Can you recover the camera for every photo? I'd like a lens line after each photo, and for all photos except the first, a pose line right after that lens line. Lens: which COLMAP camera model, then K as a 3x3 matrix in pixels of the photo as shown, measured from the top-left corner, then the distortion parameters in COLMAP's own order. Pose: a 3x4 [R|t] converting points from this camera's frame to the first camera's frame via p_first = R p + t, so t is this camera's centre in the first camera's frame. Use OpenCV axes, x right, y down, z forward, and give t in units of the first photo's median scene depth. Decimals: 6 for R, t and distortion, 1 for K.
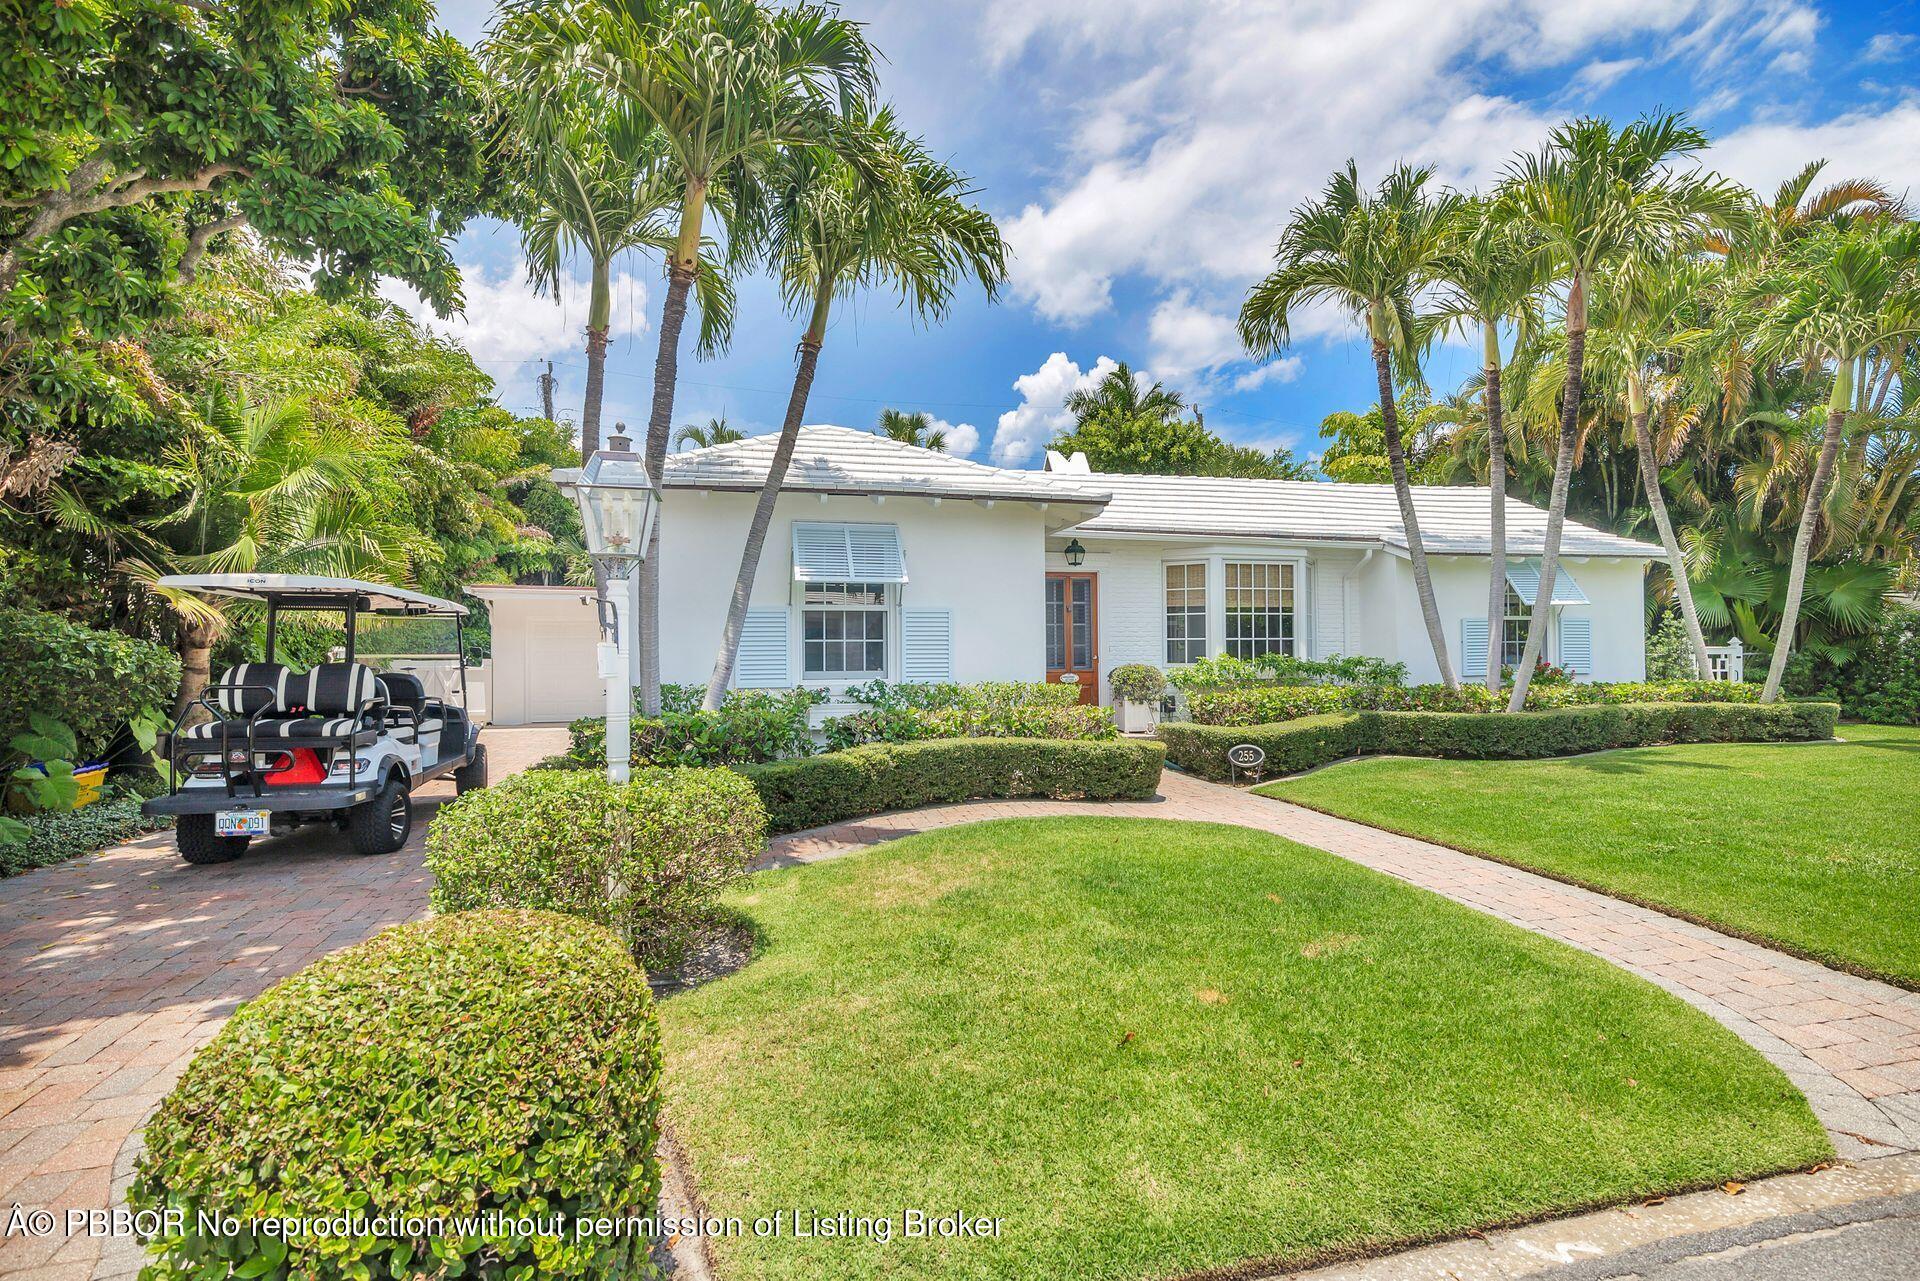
lens RADIAL K [[894.3, 0, 951.7], [0, 894.3, 630.9], [0, 0, 1]] dist [0.002049, -0.000231]
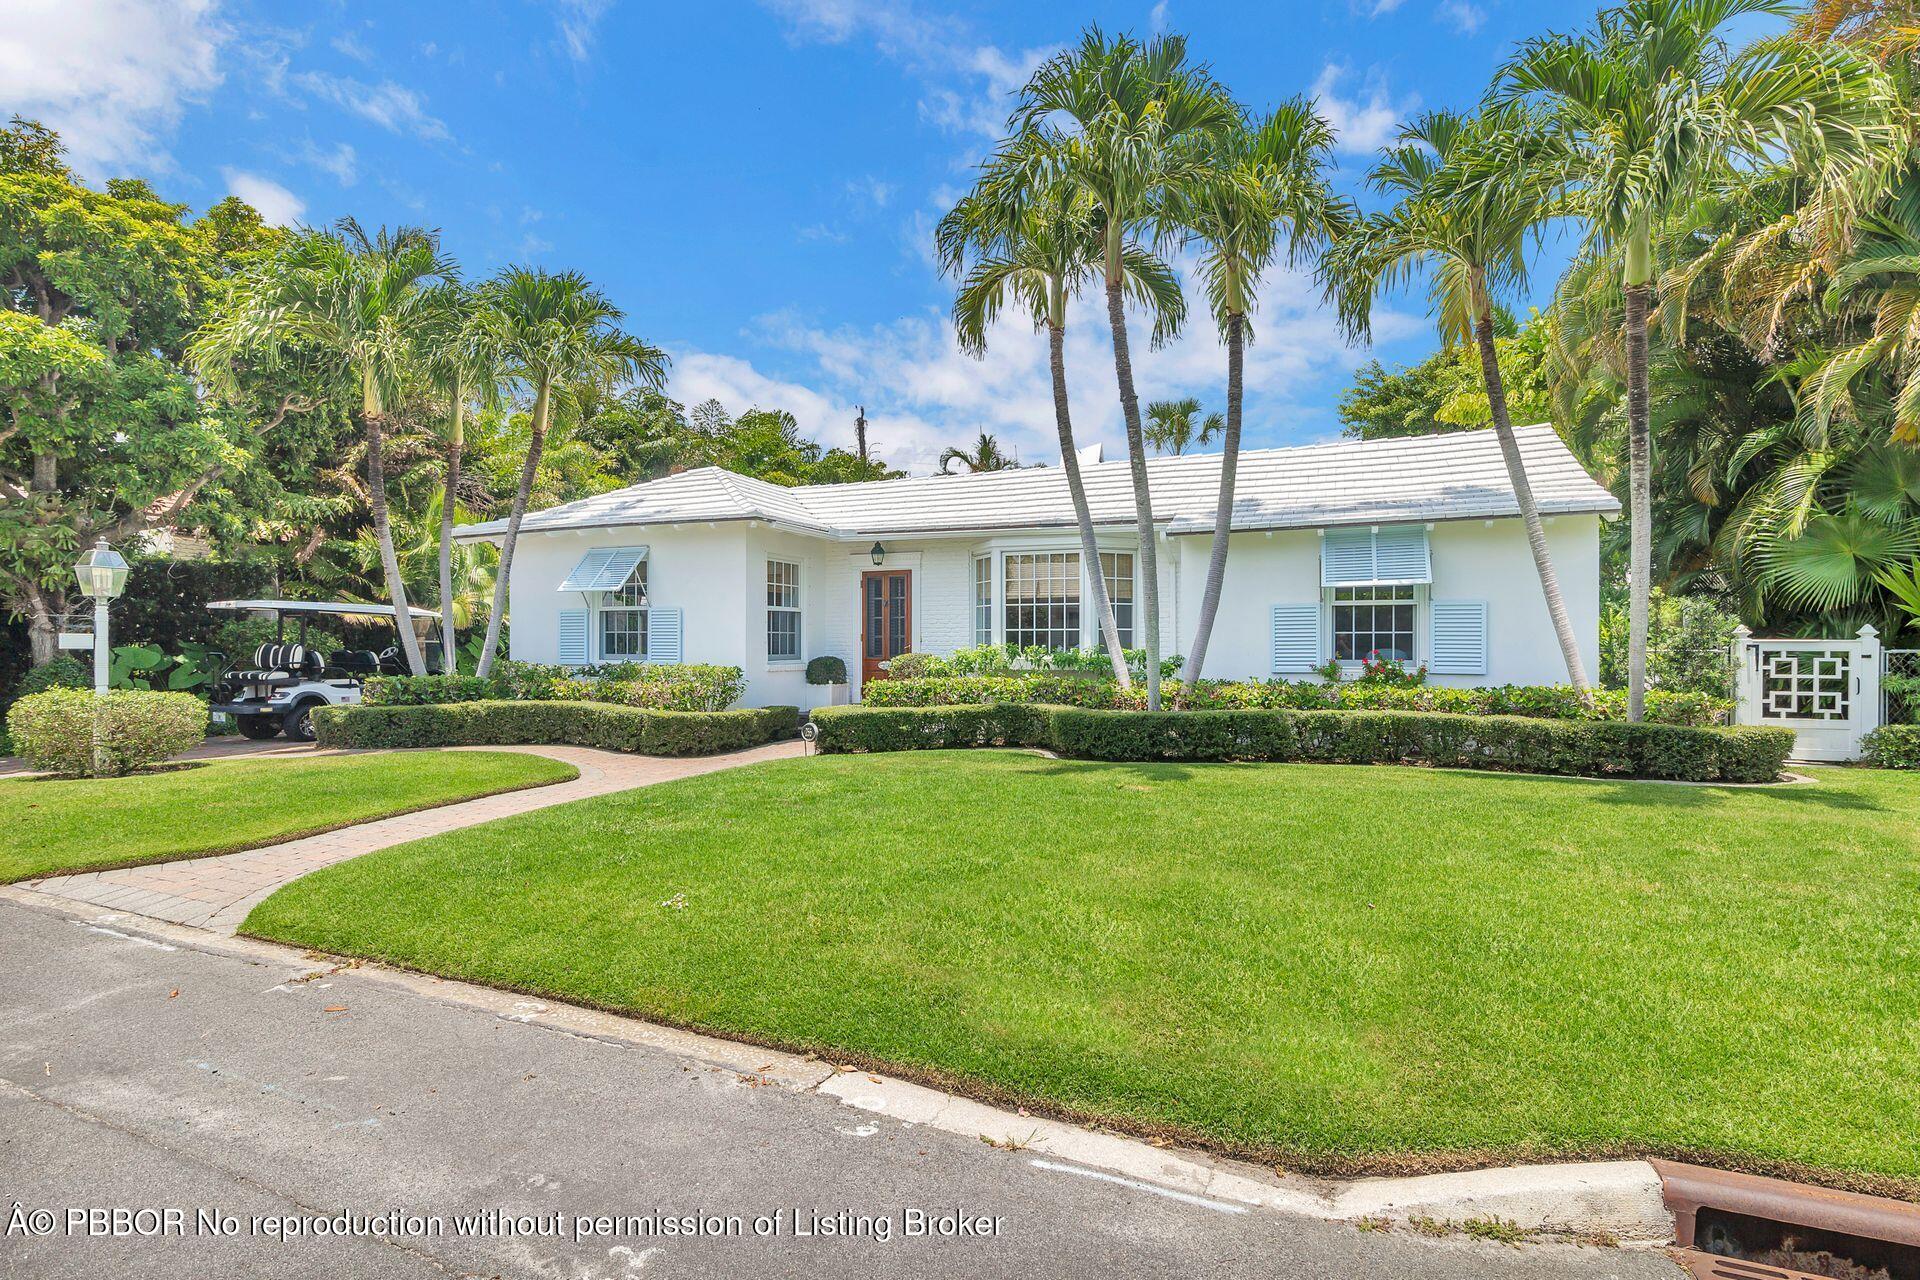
lens RADIAL K [[894.3, 0, 951.7], [0, 894.3, 630.4], [0, 0, 1]] dist [0.002049, -0.000231]
pose [[0.816898, -0.003902, -0.576768, 0.840312], [0.005220, 0.999986, 0.000627, 0.008510], [0.576758, -0.003523, 0.816907, 0.136432]]
